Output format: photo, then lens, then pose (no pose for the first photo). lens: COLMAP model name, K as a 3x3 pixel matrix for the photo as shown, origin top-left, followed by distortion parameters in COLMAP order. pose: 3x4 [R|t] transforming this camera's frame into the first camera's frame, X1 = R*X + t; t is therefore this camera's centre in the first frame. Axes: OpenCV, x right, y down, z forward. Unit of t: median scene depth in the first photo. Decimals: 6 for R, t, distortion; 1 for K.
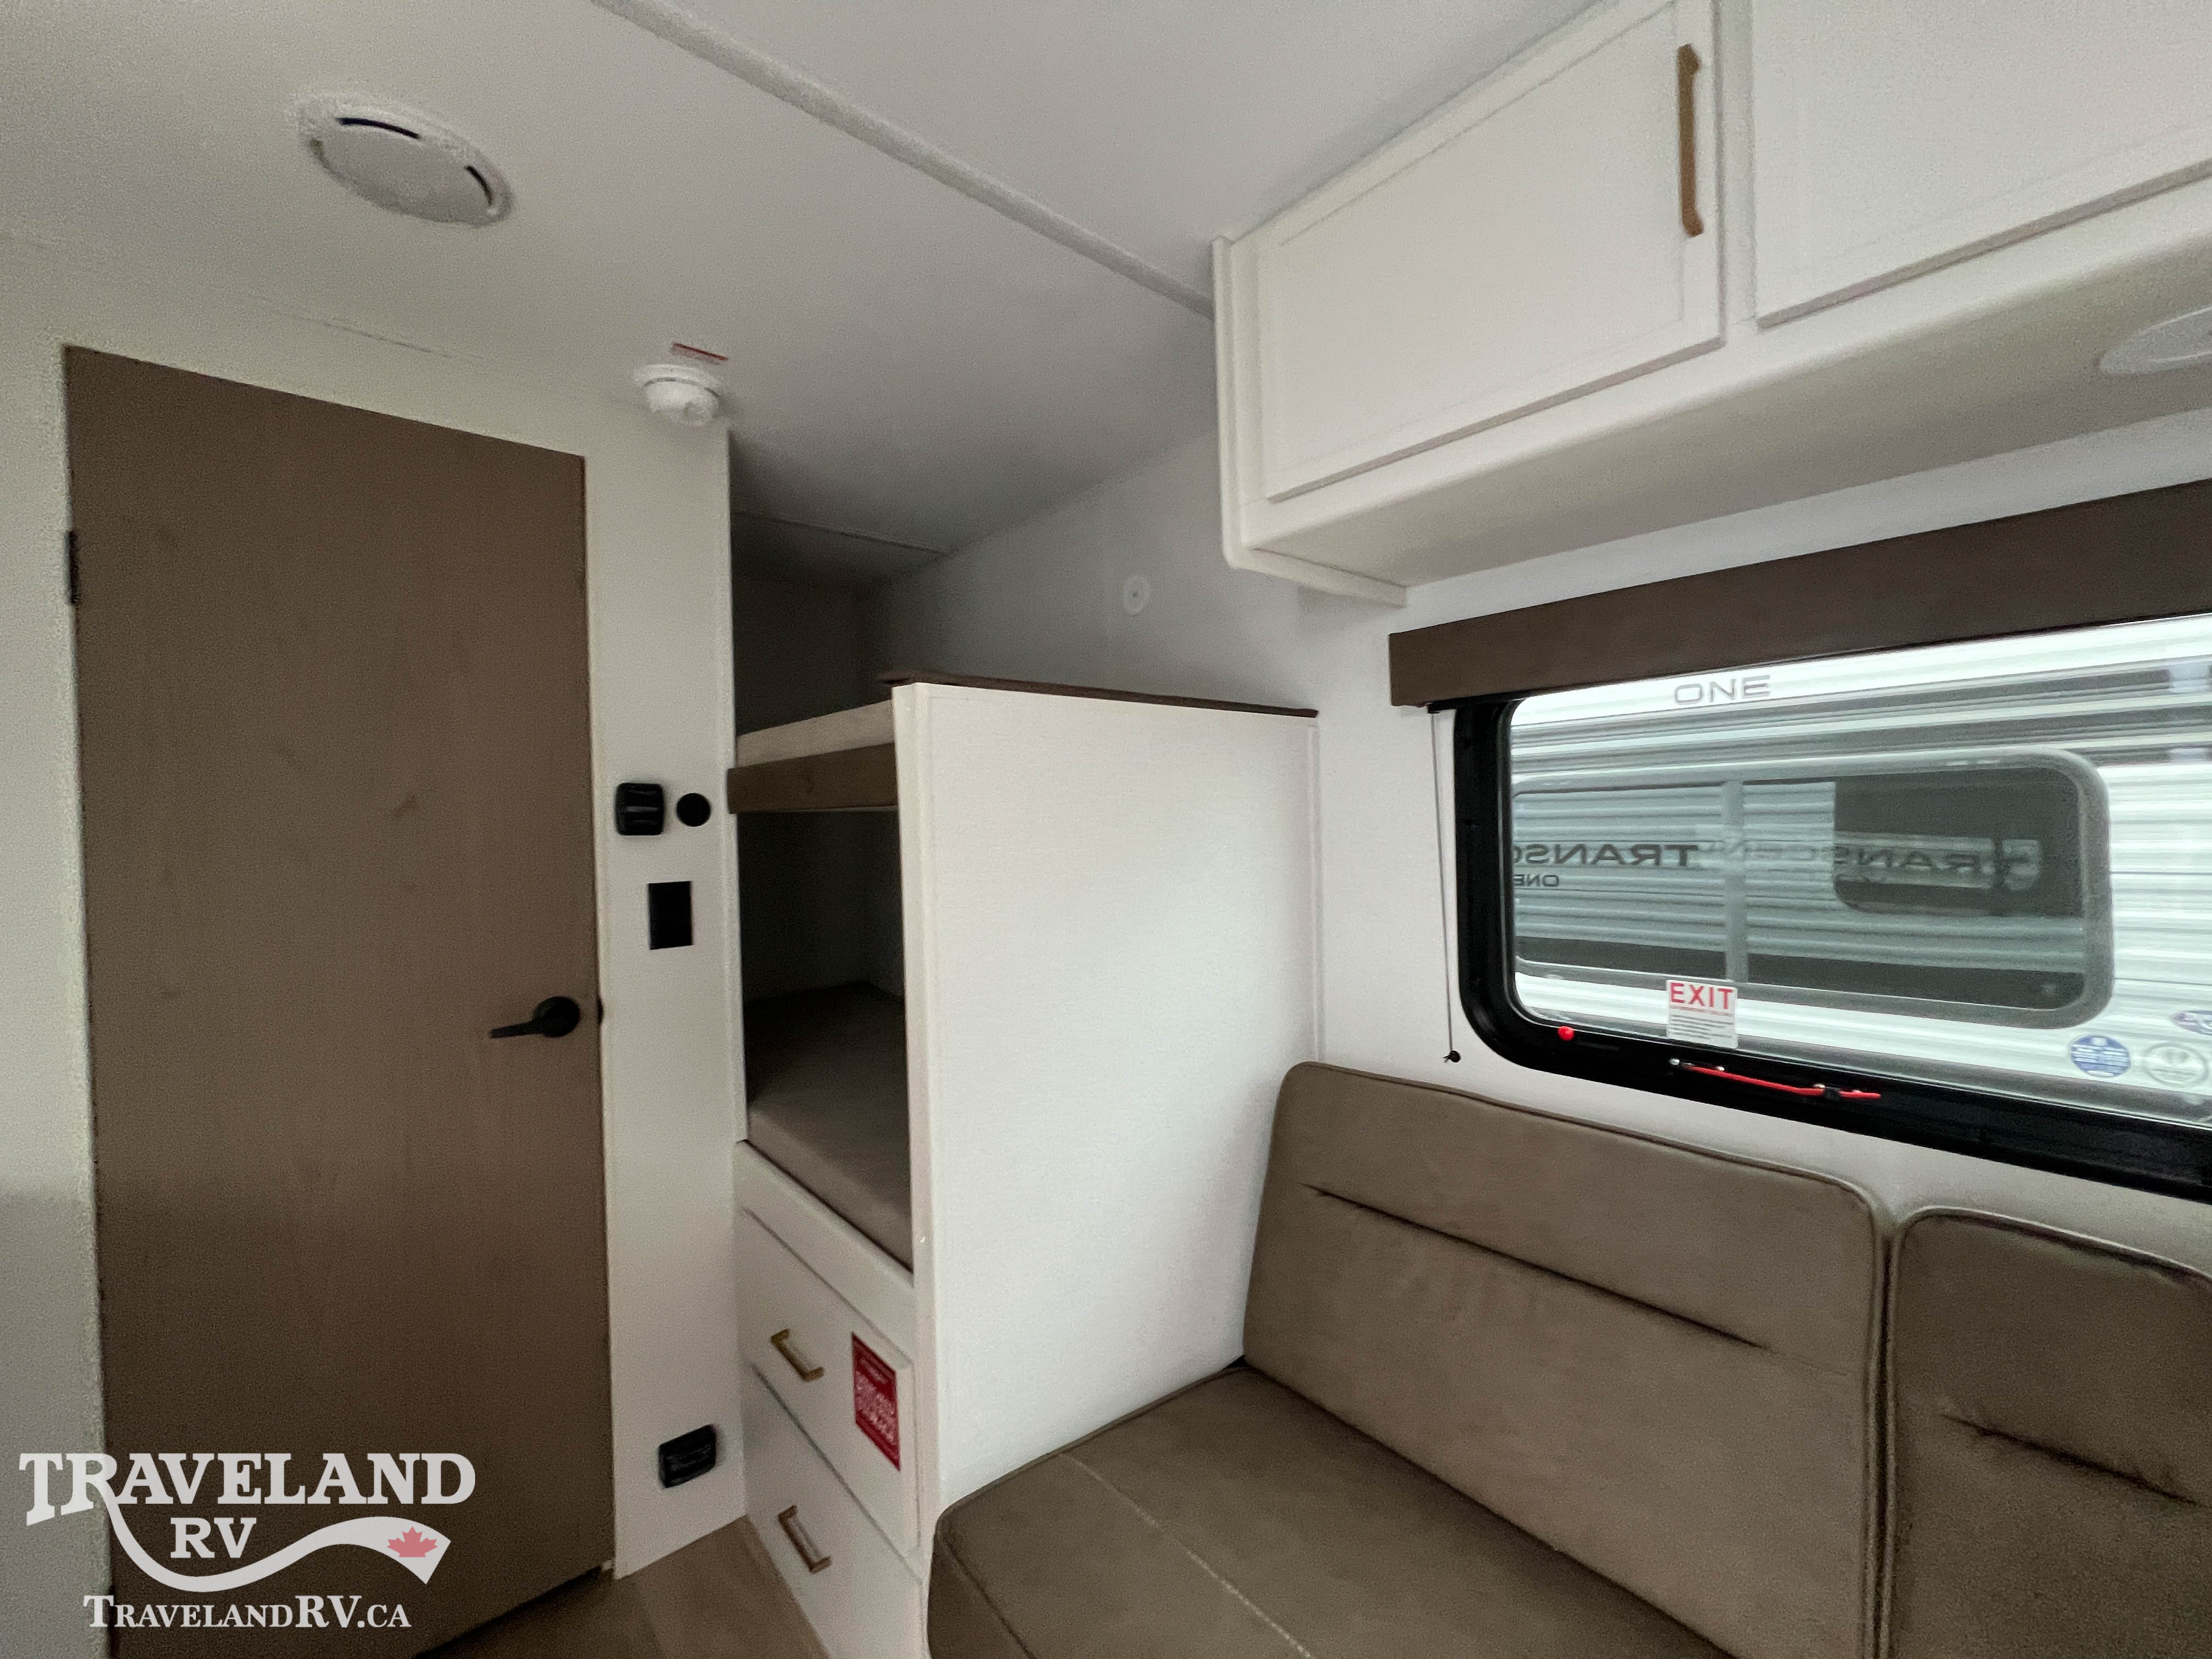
lens RADIAL K [[882.2, 0, 1104.7], [0, 882.2, 825.7], [0, 0, 1]] dist [-0.001364, -0.000098]
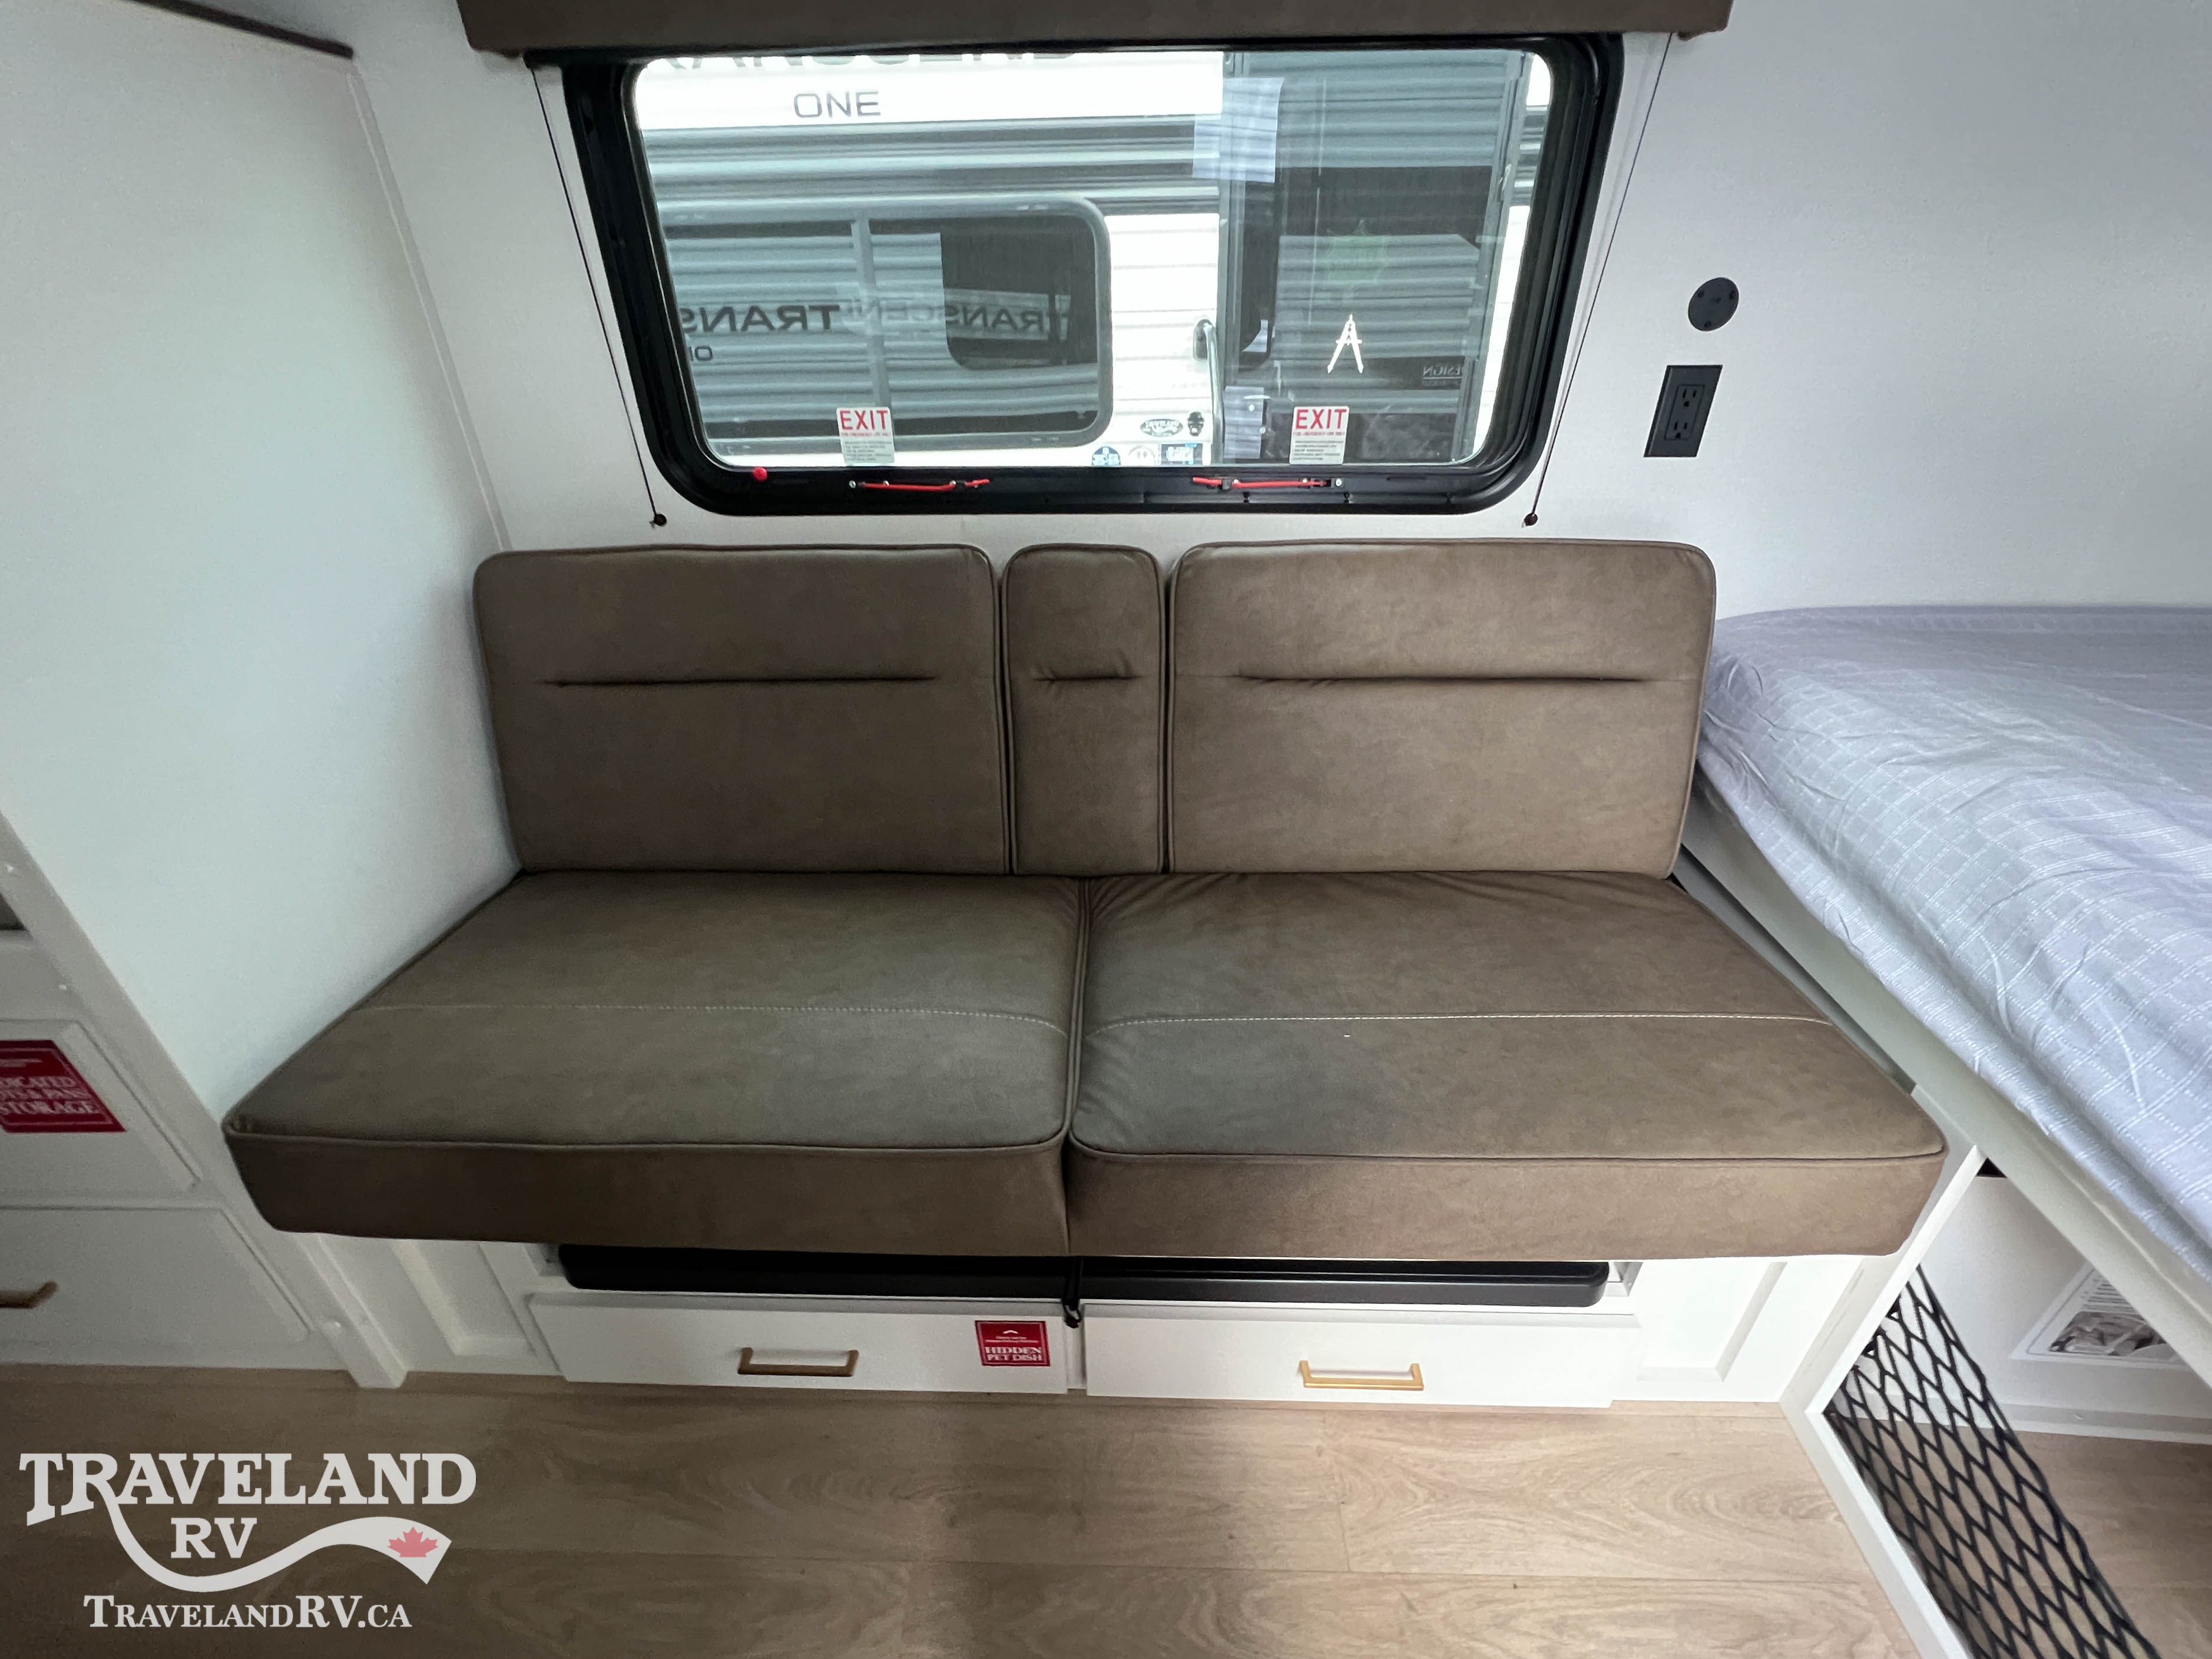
lens RADIAL K [[945.8, 0, 1107.1], [0, 945.8, 827.2], [0, 0, 1]] dist [-0.002292, 0.000082]
pose [[0.665980, -0.364662, 0.650762, -0.058255], [0.003226, 0.873771, 0.486326, 0.039543], [-0.745962, -0.321785, 0.583091, -0.063988]]
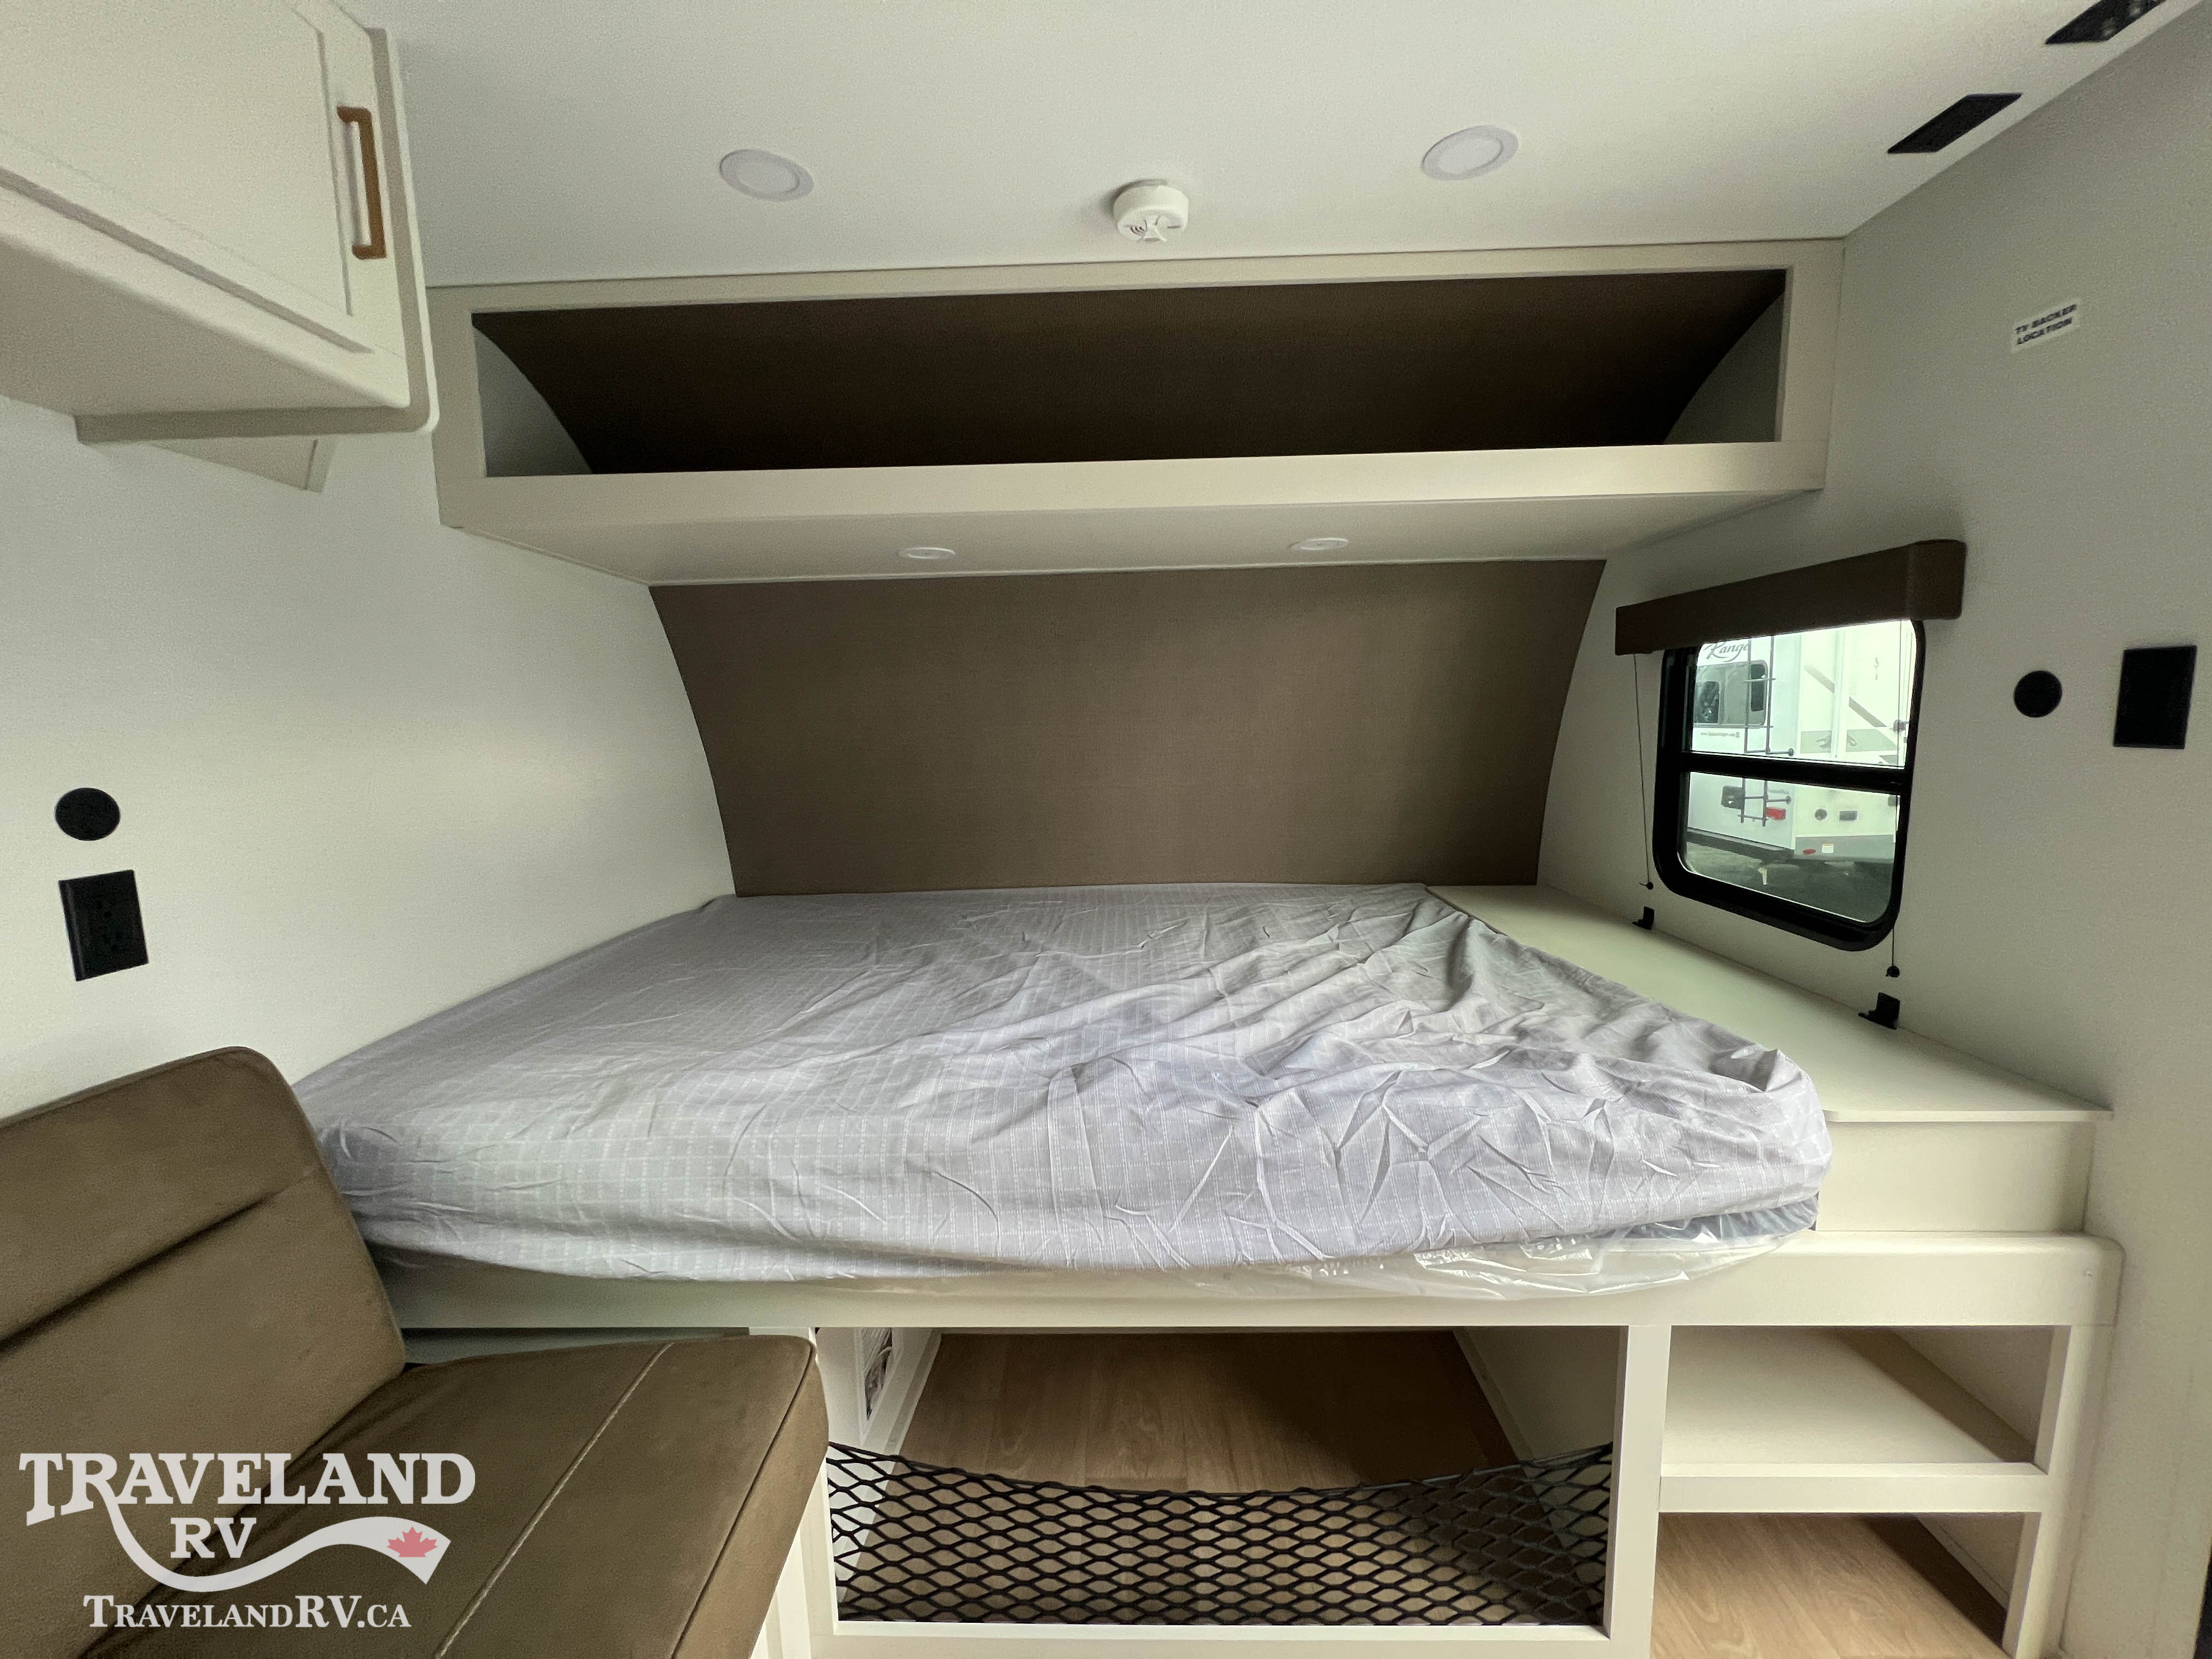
lens RADIAL K [[868.7, 0, 1106.0], [0, 868.7, 829.5], [0, 0, 1]] dist [-0.001934, -0.000161]
pose [[-0.741330, -0.055176, 0.668869, -0.040166], [0.040924, 0.991044, 0.127110, 0.008533], [-0.669892, 0.121603, -0.732433, 0.099784]]
